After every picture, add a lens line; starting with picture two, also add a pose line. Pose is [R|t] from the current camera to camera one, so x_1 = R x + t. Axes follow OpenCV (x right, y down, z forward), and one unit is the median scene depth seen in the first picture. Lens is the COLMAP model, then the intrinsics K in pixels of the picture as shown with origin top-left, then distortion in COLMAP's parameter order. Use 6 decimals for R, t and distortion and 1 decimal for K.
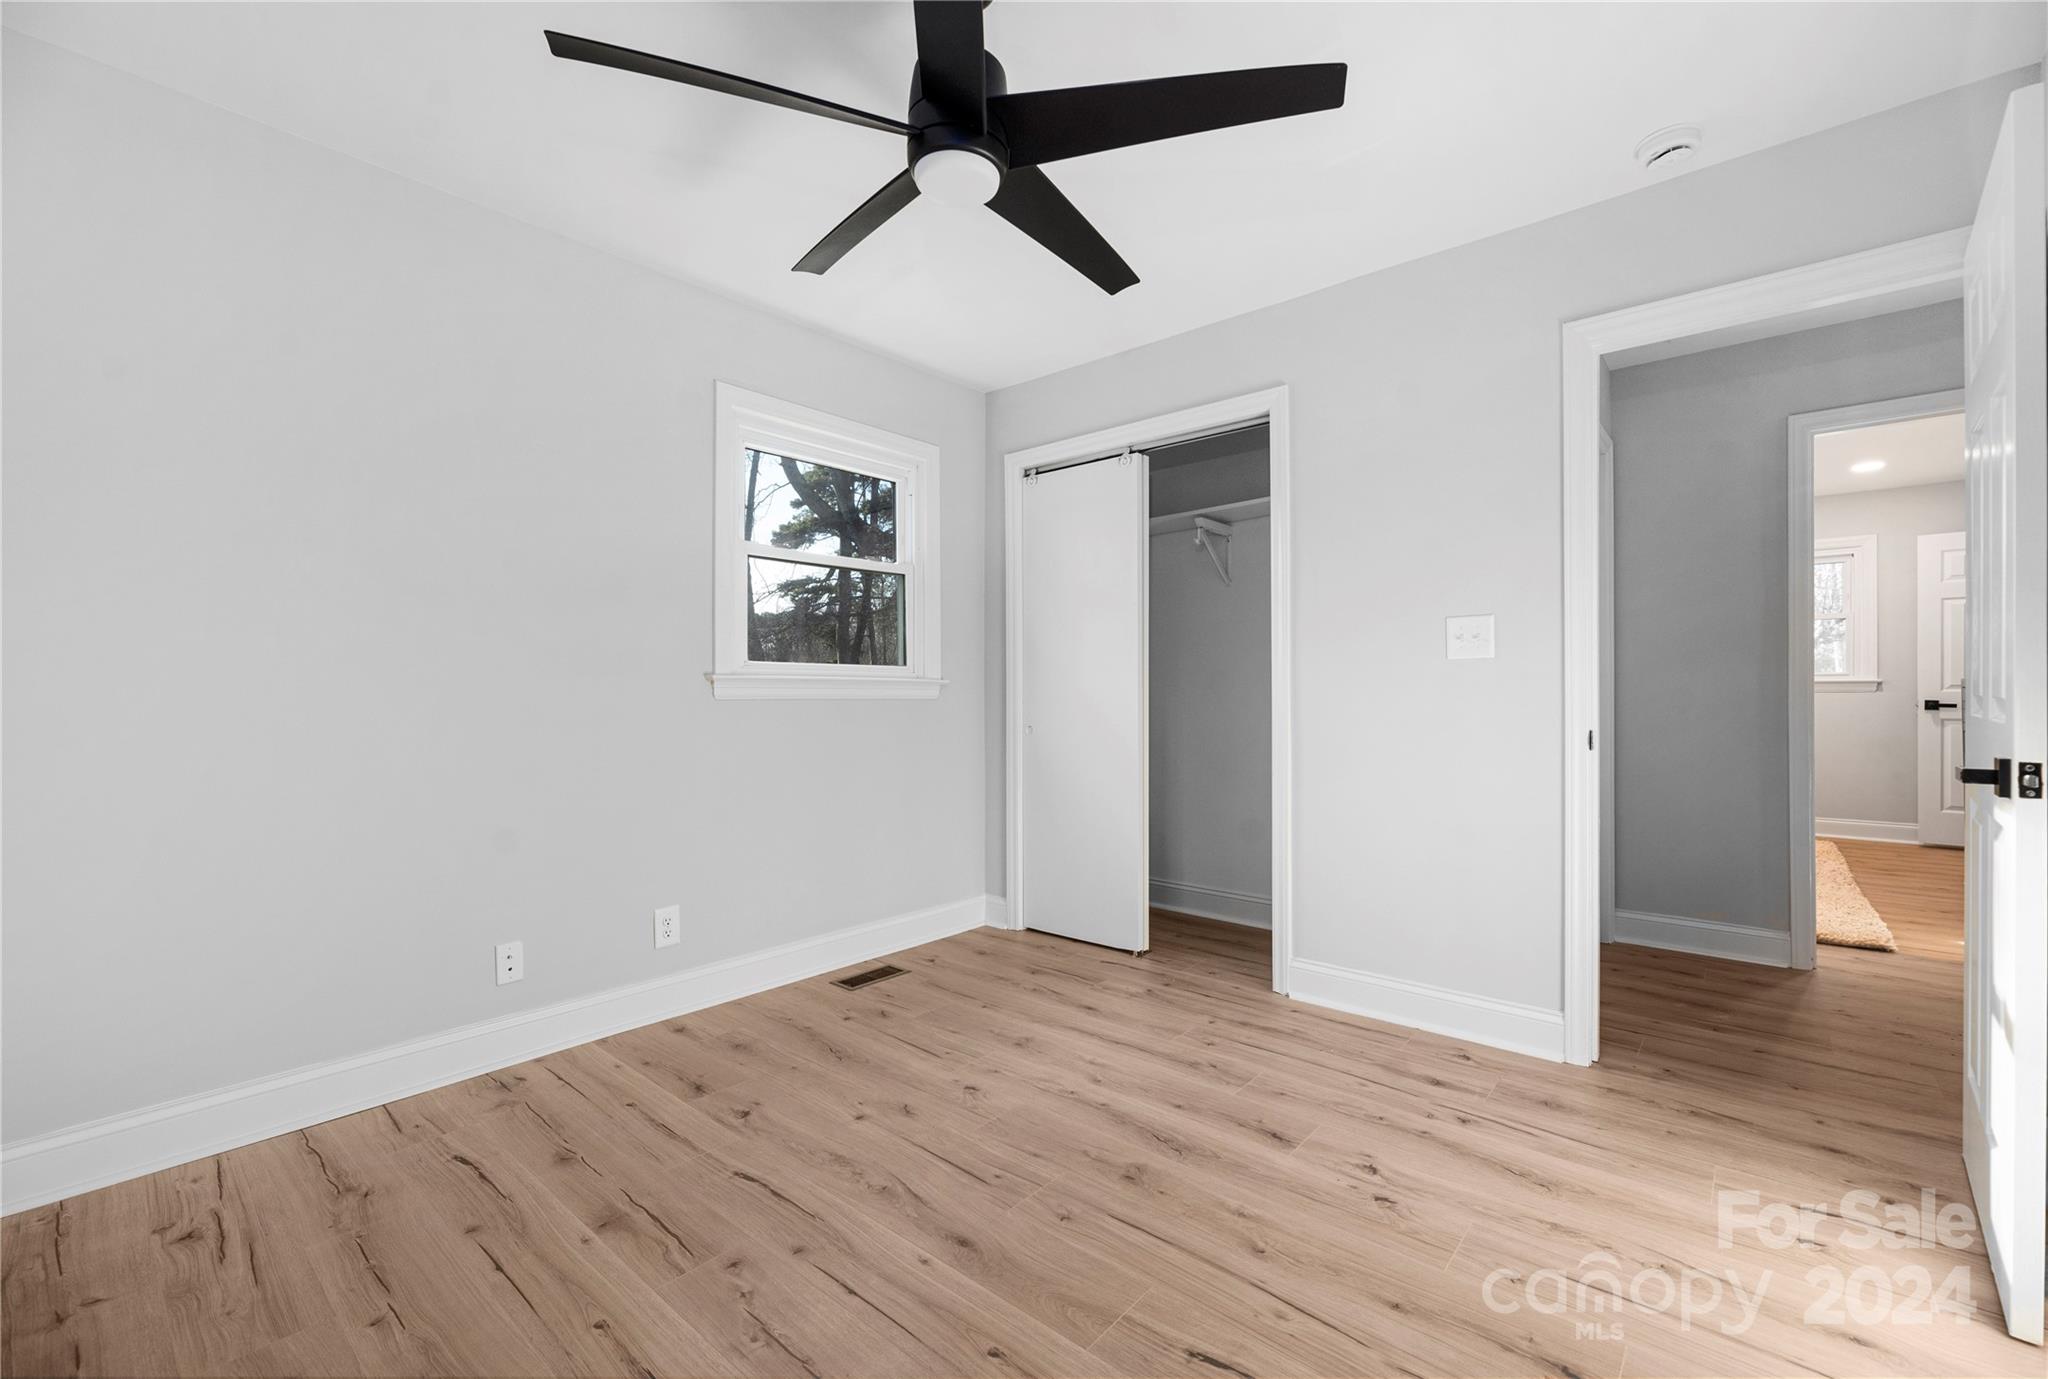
lens RADIAL K [[870.9, 0, 1024.0], [0, 870.9, 689.5], [0, 0, 1]] dist [0.000666, -0.000035]
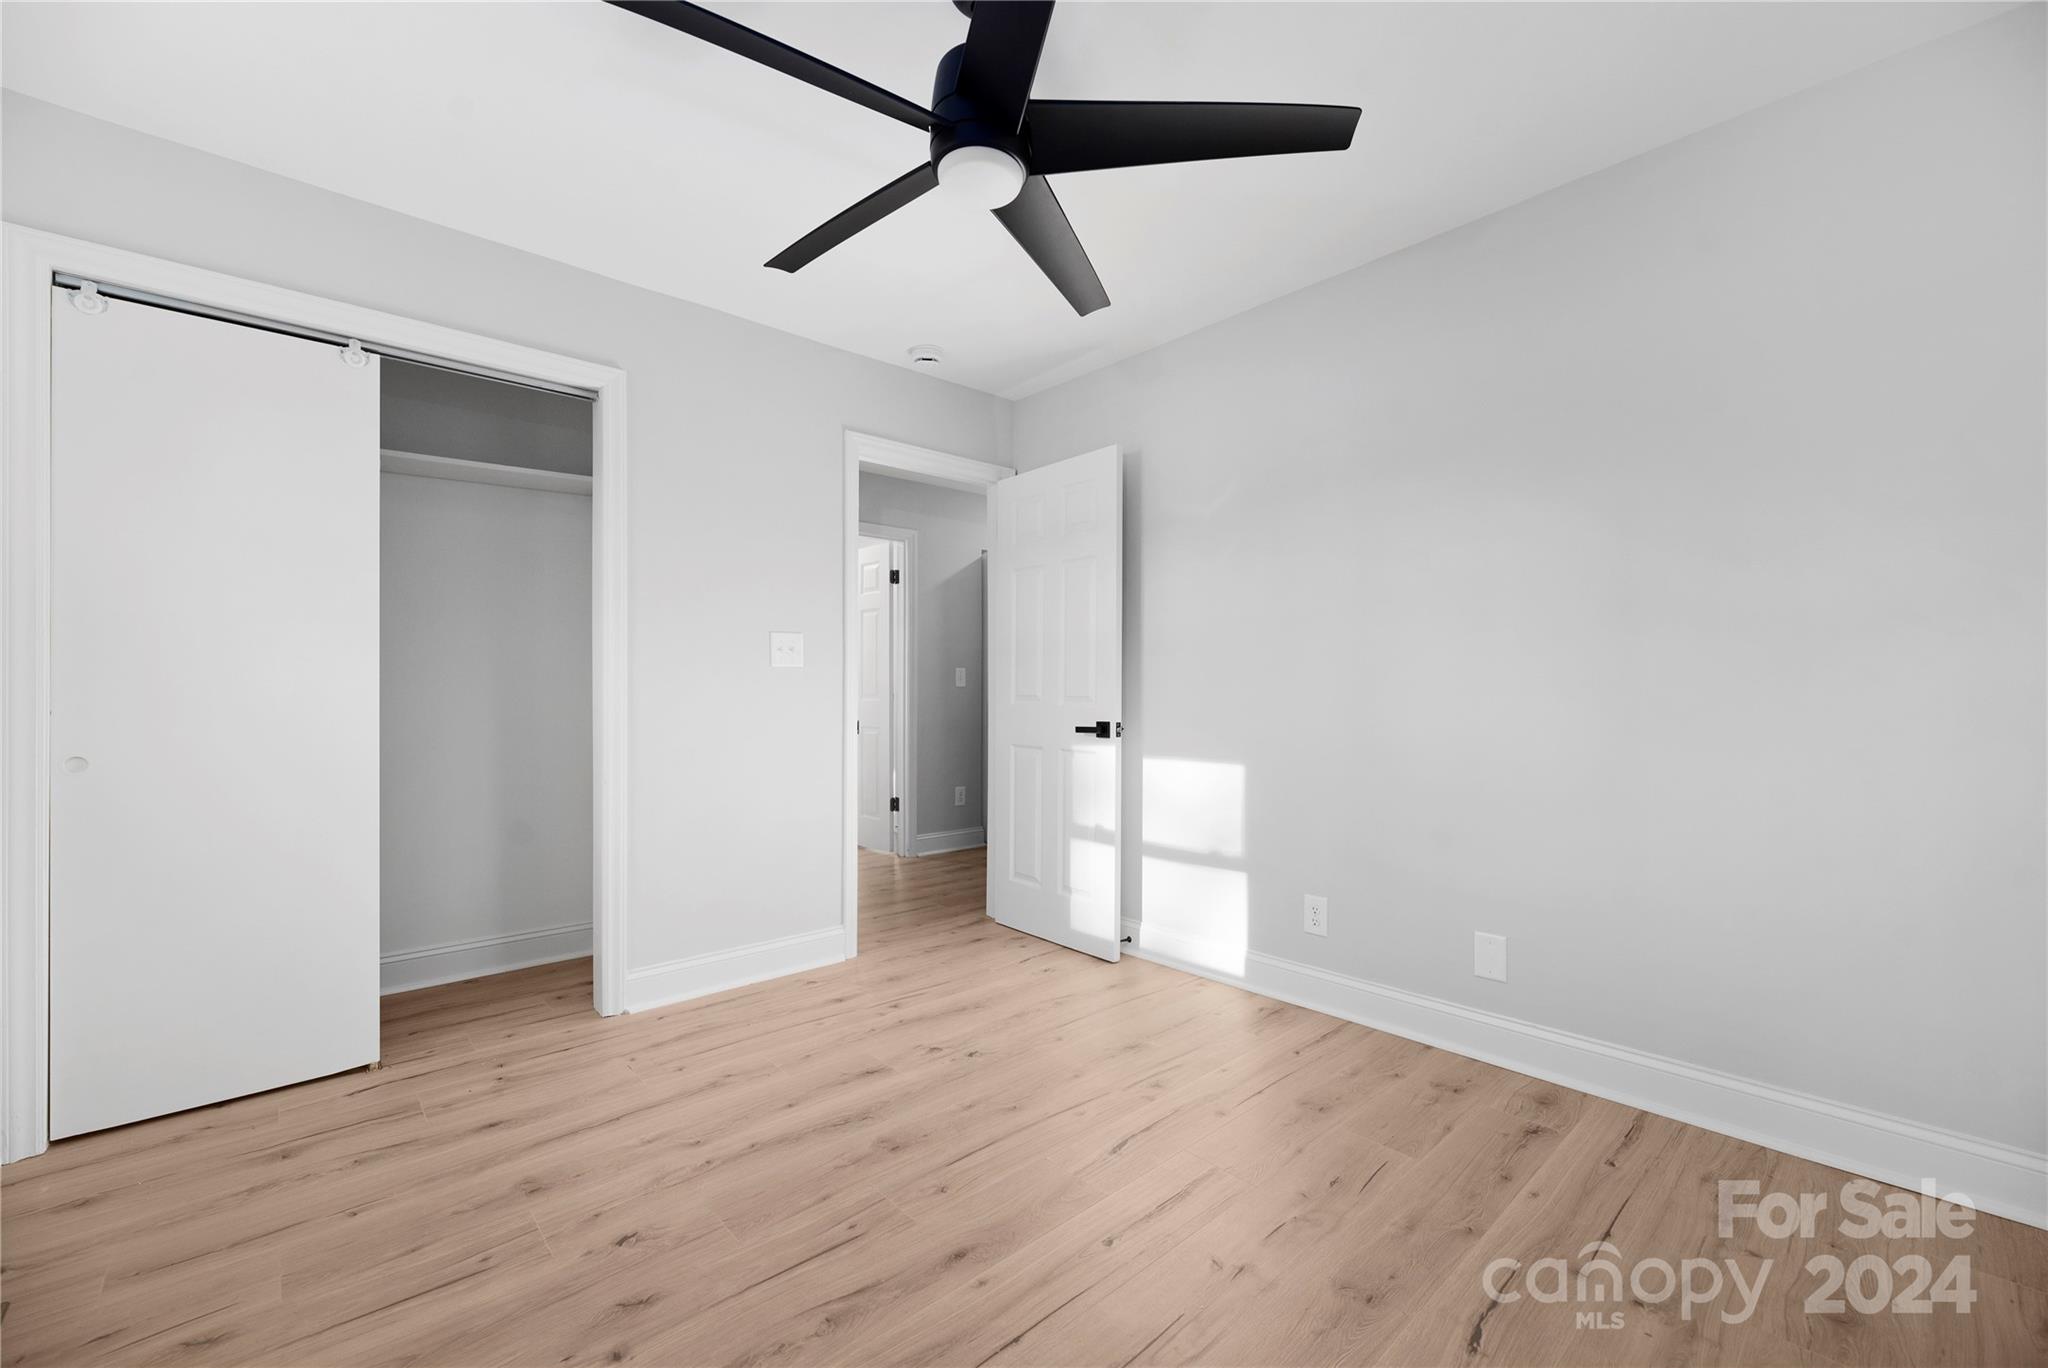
lens RADIAL K [[852.8, 0, 1013.8], [0, 852.8, 699.7], [0, 0, 1]] dist [-0.000588, -0.000081]
pose [[0.110625, -0.004143, 0.993854, -0.647504], [-0.001084, 0.999990, 0.004290, 0.005238], [-0.993862, -0.001551, 0.110620, 0.535464]]
